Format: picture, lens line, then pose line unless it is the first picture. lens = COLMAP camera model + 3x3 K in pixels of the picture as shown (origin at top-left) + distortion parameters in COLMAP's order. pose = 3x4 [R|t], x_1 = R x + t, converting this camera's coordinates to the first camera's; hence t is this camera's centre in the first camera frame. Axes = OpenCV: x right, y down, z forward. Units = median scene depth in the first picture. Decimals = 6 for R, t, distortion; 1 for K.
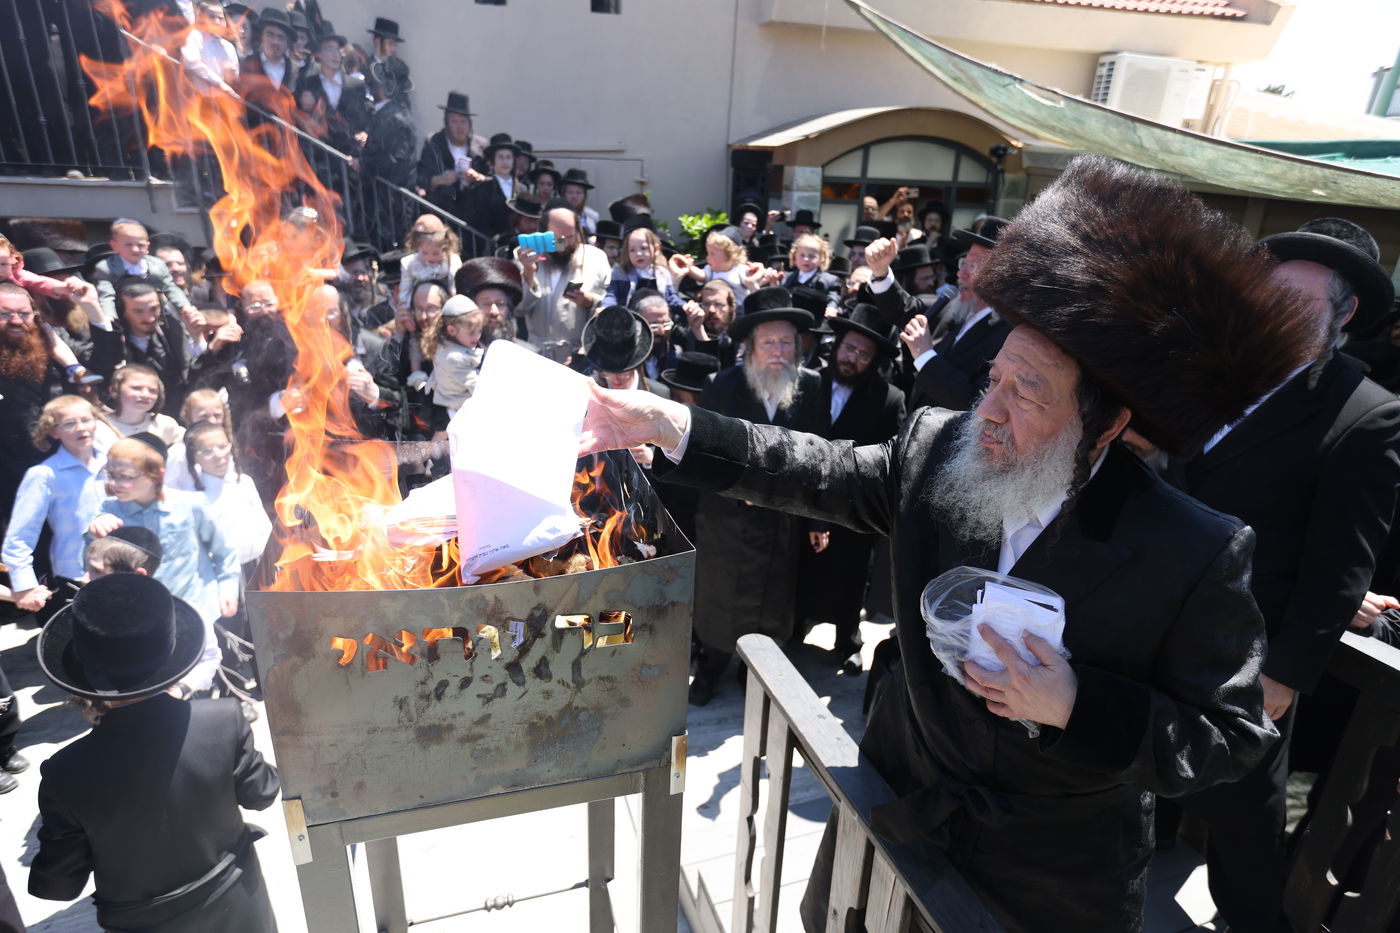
lens RADIAL K [[807.8, 0, 700.0], [0, 807.8, 459.4], [0, 0, 1]] dist [-0.022501, 0.001901]
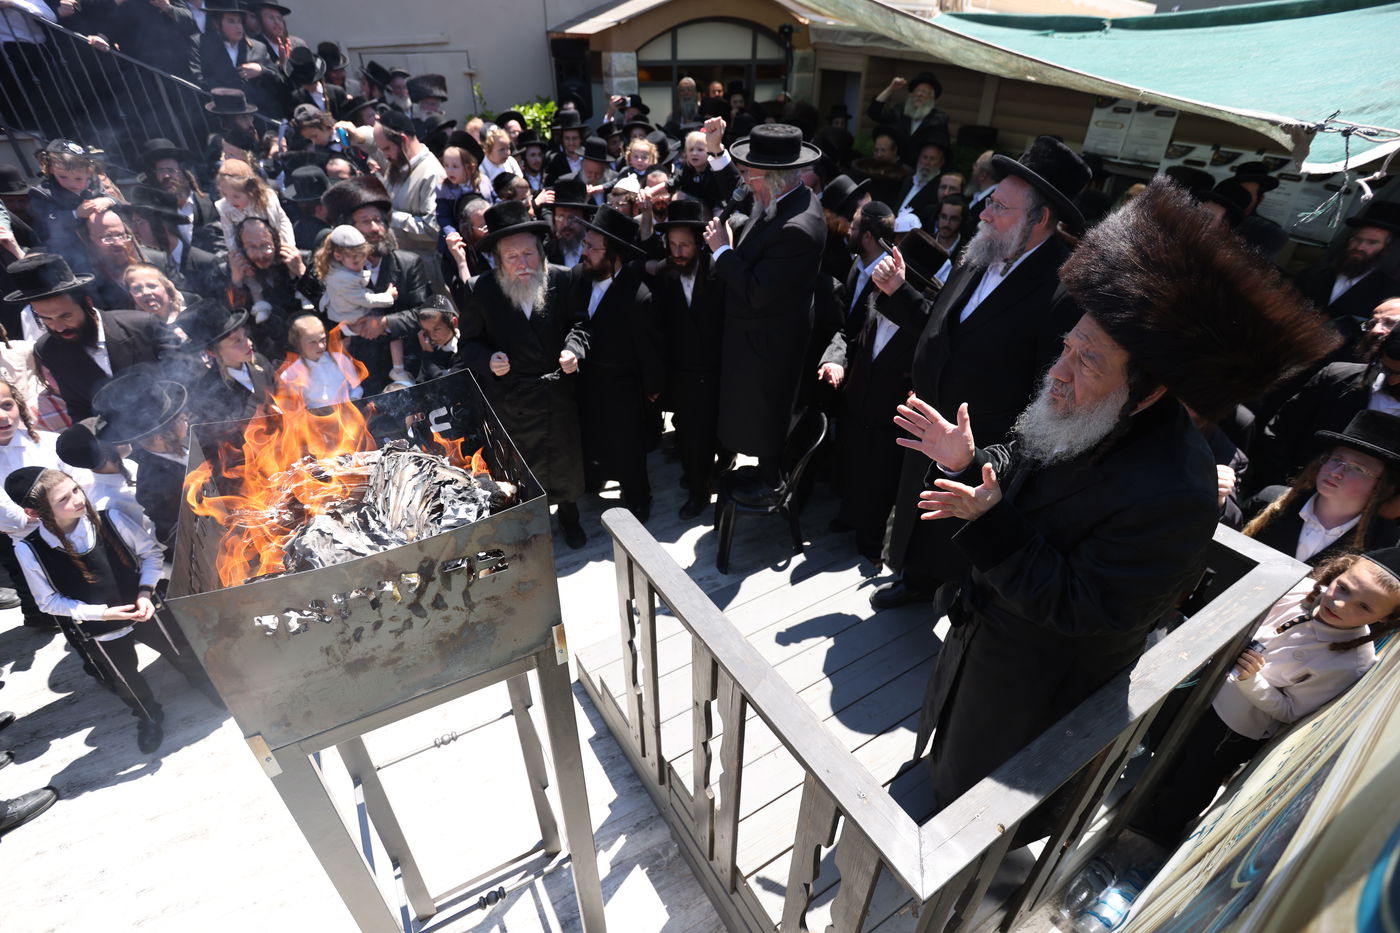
lens RADIAL K [[673.5, 0, 698.1], [0, 673.5, 460.7], [0, 0, 1]] dist [-0.026929, 0.001149]
pose [[0.976469, -0.140716, 0.163422, 0.060056], [0.102150, 0.969184, 0.224162, -0.145585], [-0.189929, -0.202194, 0.960752, -0.043808]]
